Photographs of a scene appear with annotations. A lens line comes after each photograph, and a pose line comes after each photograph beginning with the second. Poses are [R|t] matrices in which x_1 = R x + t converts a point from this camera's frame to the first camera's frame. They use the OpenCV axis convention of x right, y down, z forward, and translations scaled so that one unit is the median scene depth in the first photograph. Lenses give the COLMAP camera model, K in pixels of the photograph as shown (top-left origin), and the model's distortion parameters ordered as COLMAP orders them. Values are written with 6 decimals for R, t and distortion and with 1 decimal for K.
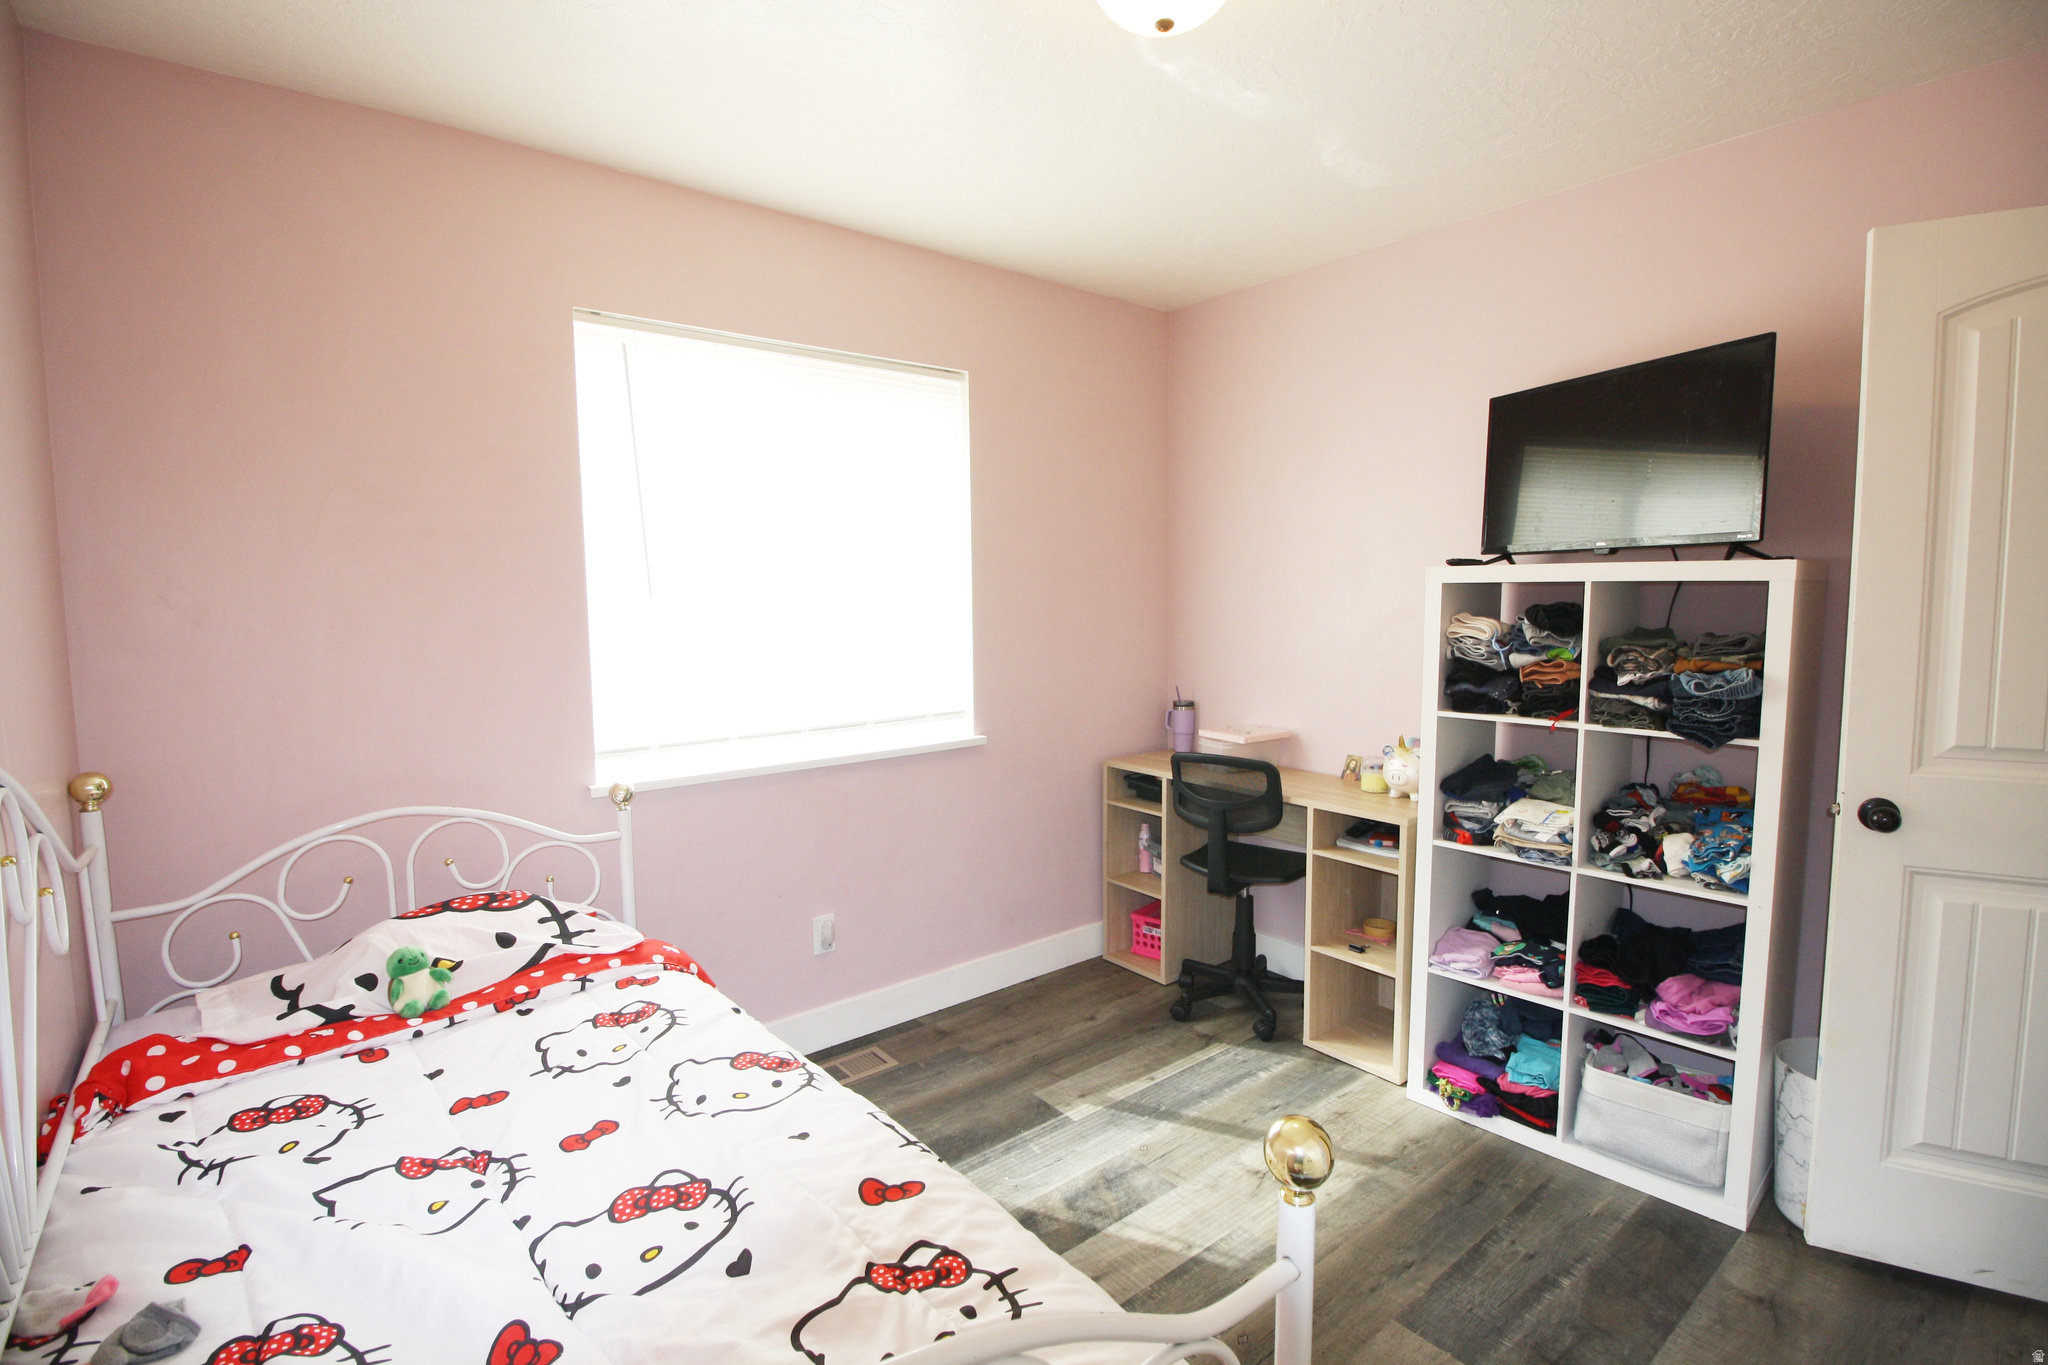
lens RADIAL K [[953.9, 0, 1024.9], [0, 953.9, 685.2], [0, 0, 1]] dist [0.000877, -0.011862]
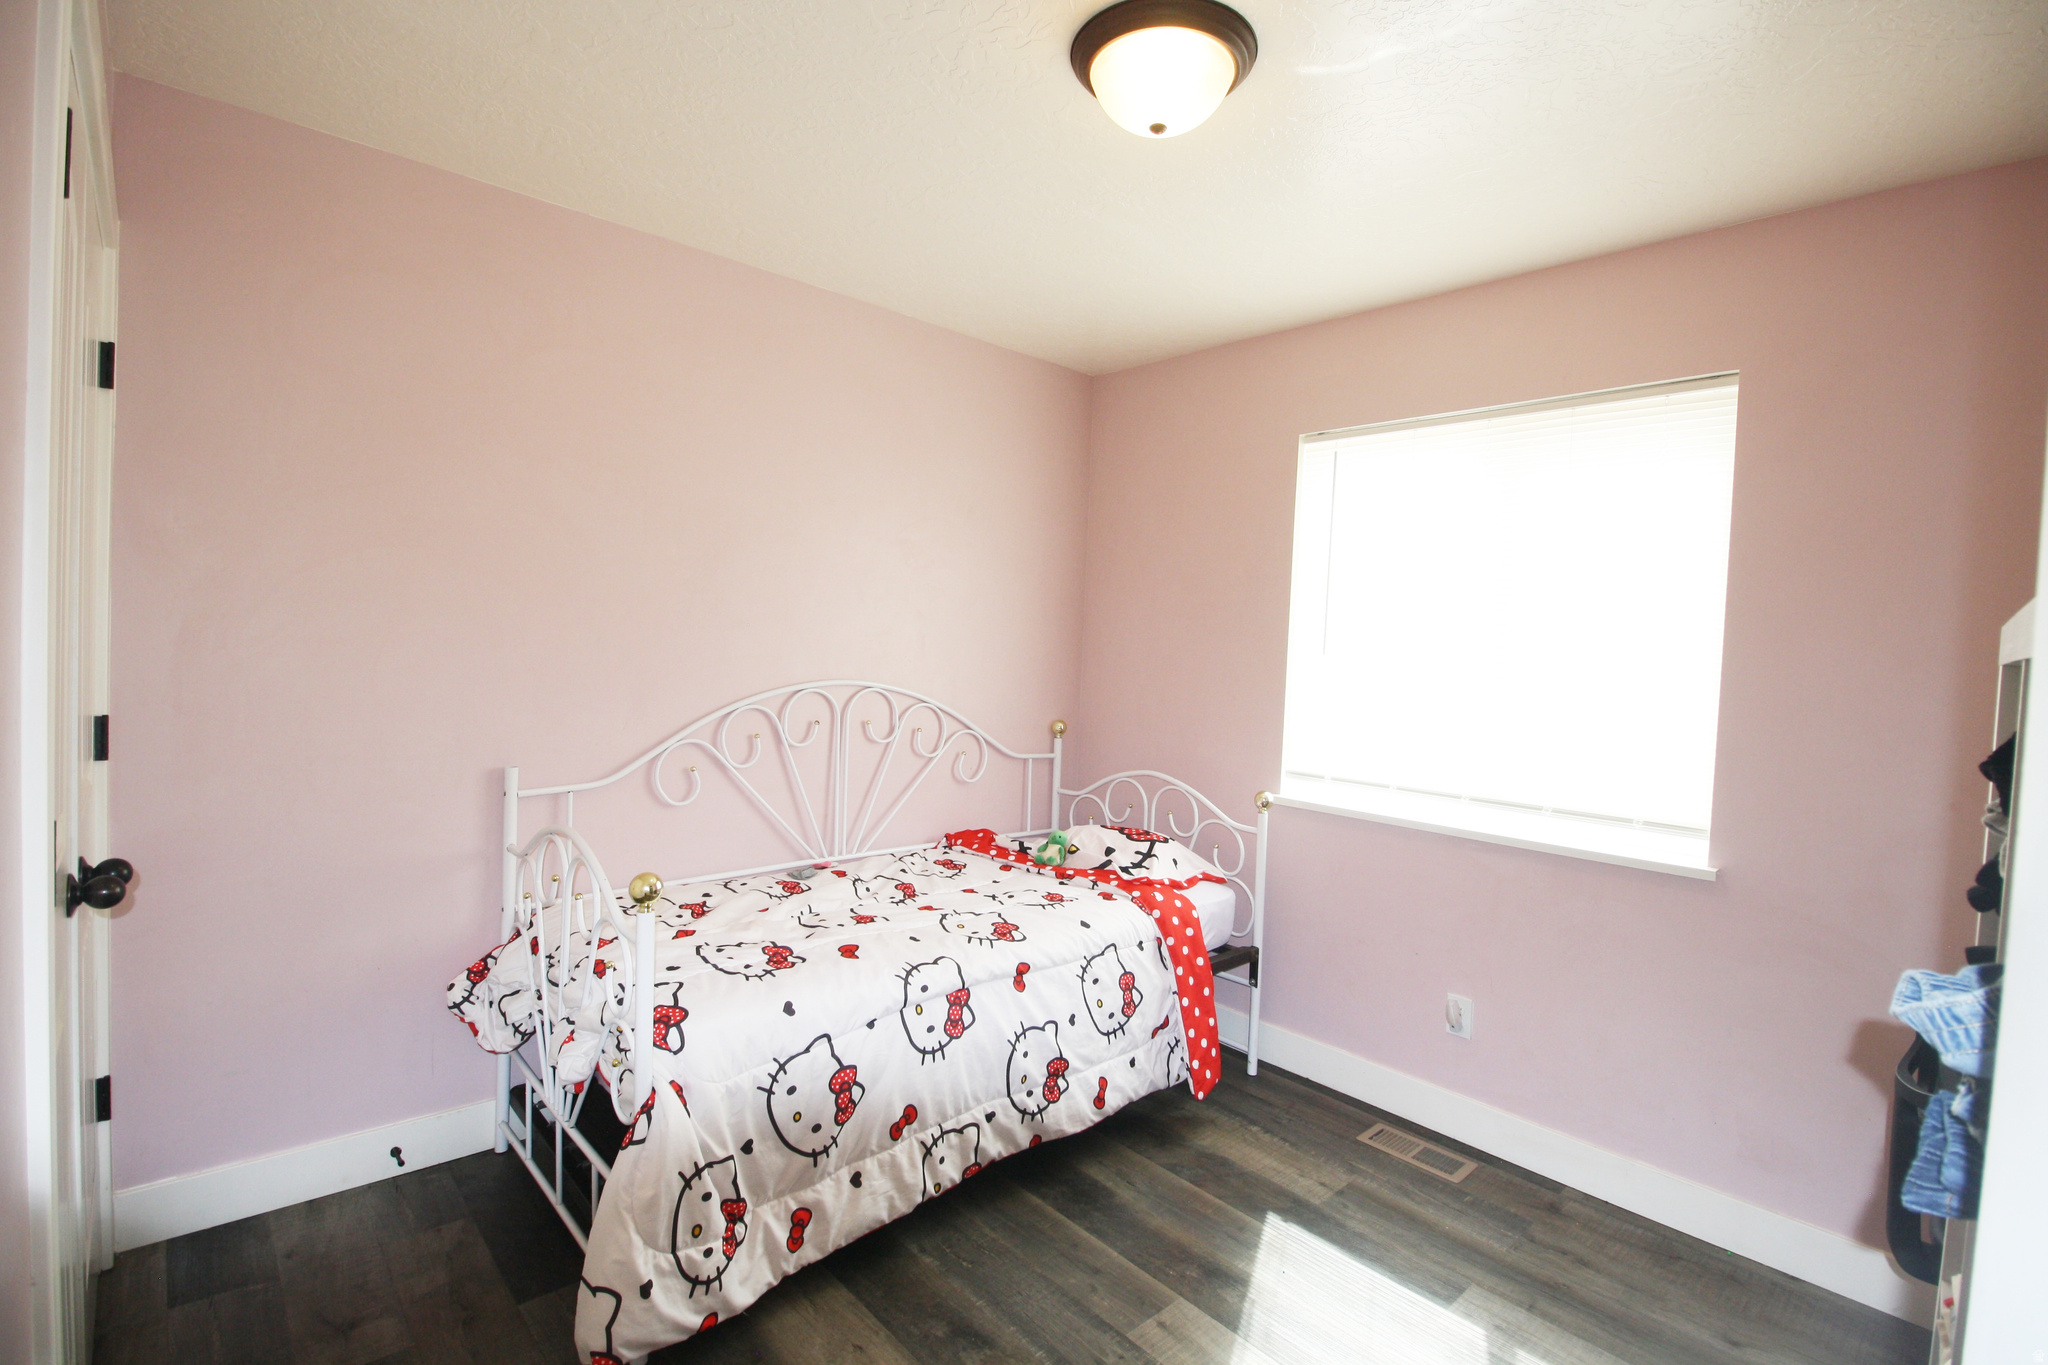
lens RADIAL K [[953.9, 0, 1025.3], [0, 953.9, 681.3], [0, 0, 1]] dist [0.000877, -0.011862]
pose [[0.052211, 0.054625, -0.997141, 0.743515], [-0.141420, 0.988844, 0.046765, -0.054109], [0.988572, 0.138574, 0.059353, 0.506465]]
